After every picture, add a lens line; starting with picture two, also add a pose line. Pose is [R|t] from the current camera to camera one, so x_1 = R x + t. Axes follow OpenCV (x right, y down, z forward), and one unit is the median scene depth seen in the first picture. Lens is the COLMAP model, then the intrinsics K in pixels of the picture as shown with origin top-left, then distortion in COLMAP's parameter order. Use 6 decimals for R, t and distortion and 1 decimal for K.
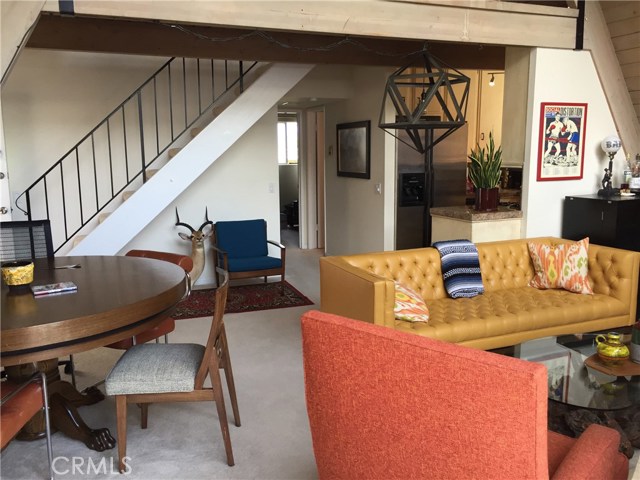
lens RADIAL K [[546.0, 0, 320.4], [0, 546.0, 242.4], [0, 0, 1]] dist [0.078867, -0.107429]
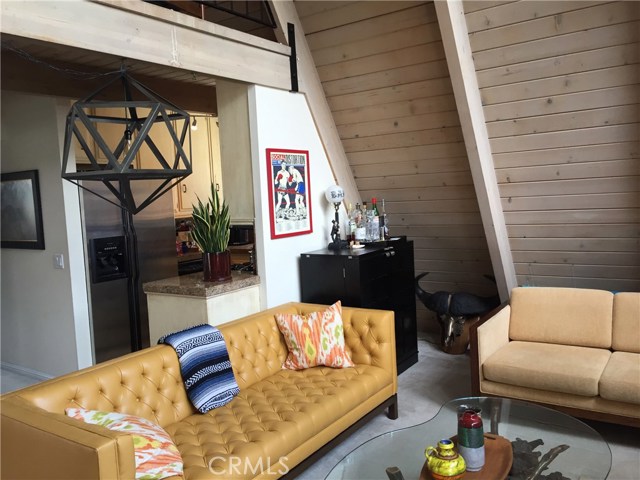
lens RADIAL K [[547.4, 0, 320.0], [0, 547.4, 240.0], [0, 0, 1]] dist [0.075196, -0.093631]
pose [[0.837244, -0.076318, 0.541477, -0.001180], [0.127752, 0.990110, -0.057984, -0.052635], [-0.531697, 0.117721, 0.838714, 0.258442]]
